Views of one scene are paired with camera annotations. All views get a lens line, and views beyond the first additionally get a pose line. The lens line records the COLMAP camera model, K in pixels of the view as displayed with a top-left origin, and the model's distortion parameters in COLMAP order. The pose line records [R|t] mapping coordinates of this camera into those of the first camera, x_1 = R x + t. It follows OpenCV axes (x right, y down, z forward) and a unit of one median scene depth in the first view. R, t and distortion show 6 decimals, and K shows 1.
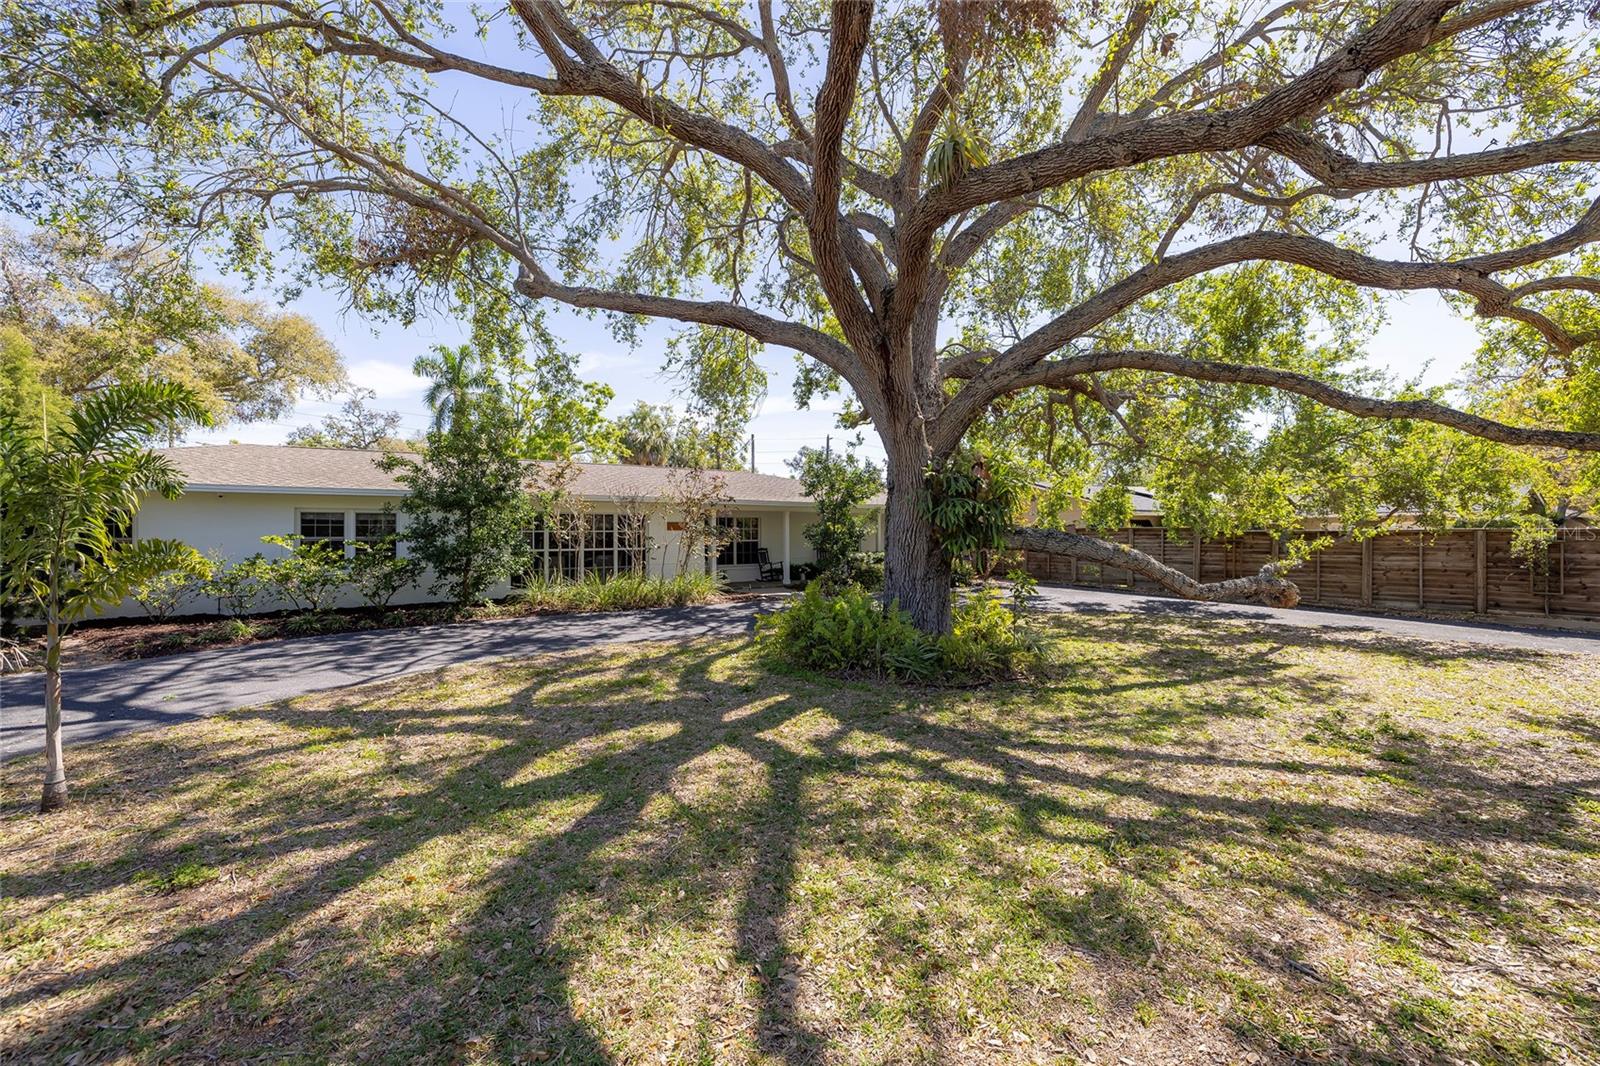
lens RADIAL K [[680.9, 0, 797.5], [0, 680.9, 531.5], [0, 0, 1]] dist [0.001894, -0.000329]
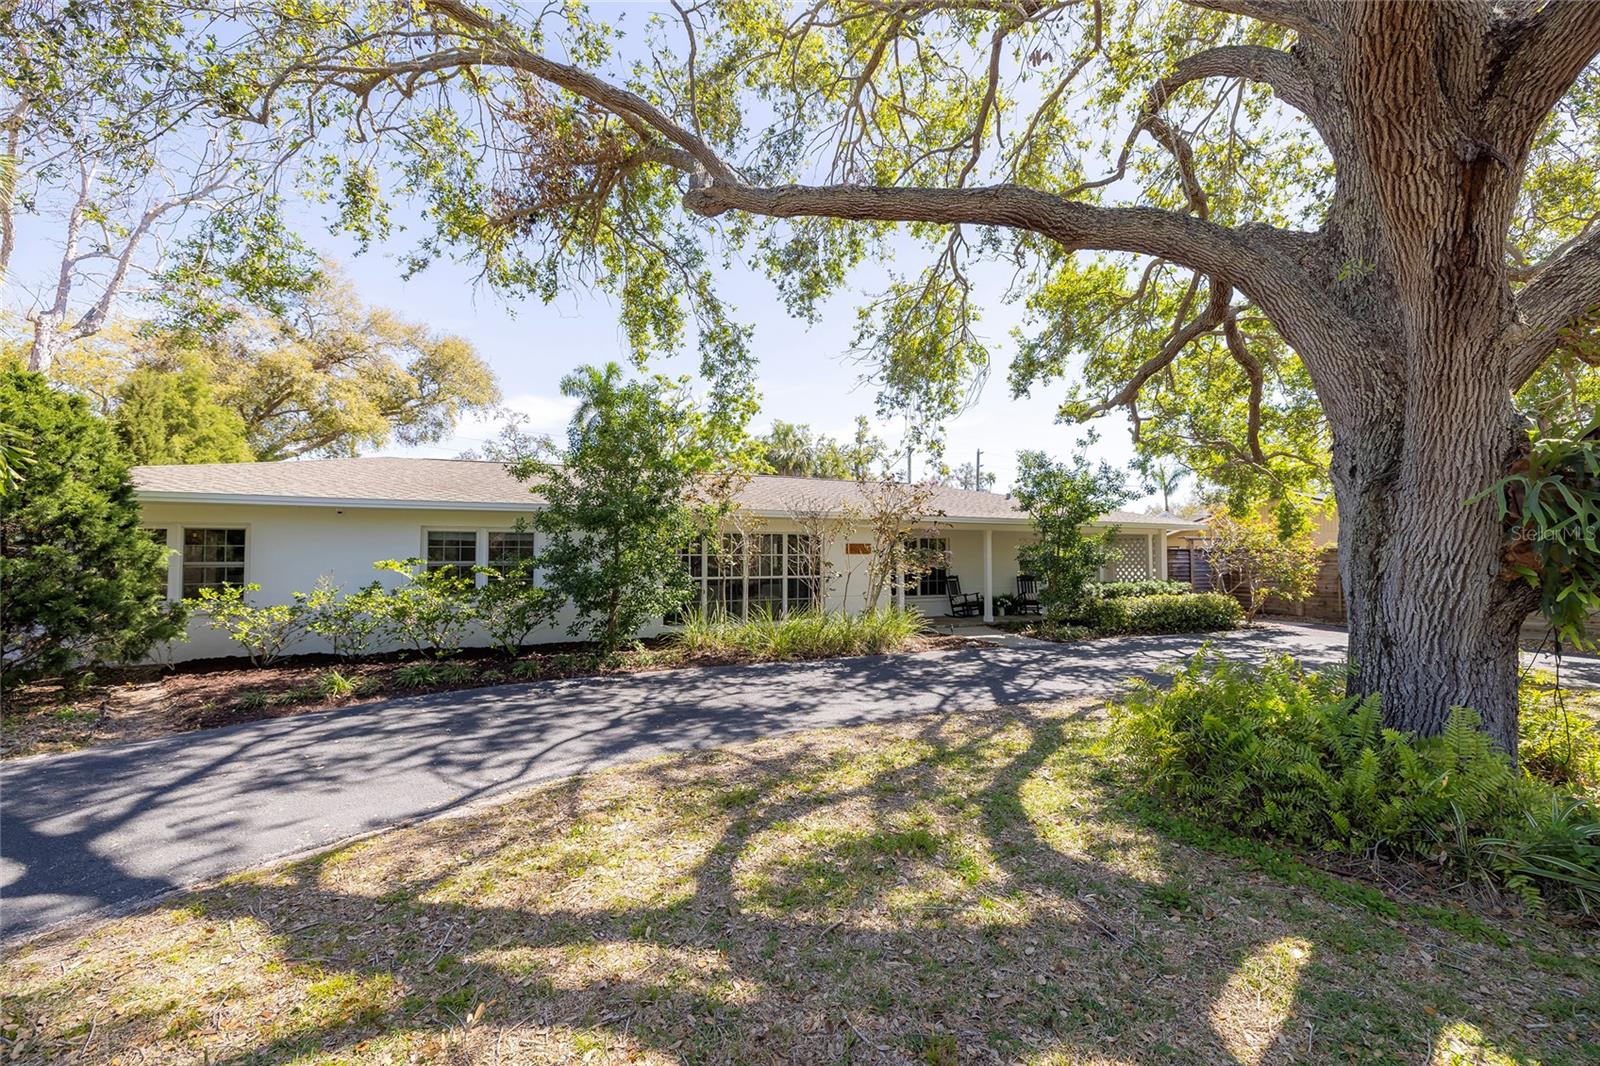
lens RADIAL K [[680.9, 0, 801.6], [0, 680.9, 536.9], [0, 0, 1]] dist [0.001894, -0.000329]
pose [[0.984102, -0.000409, -0.177602, -0.131218], [-0.003715, 0.999731, -0.022890, -0.004359], [0.177563, 0.023186, 0.983836, 0.261605]]
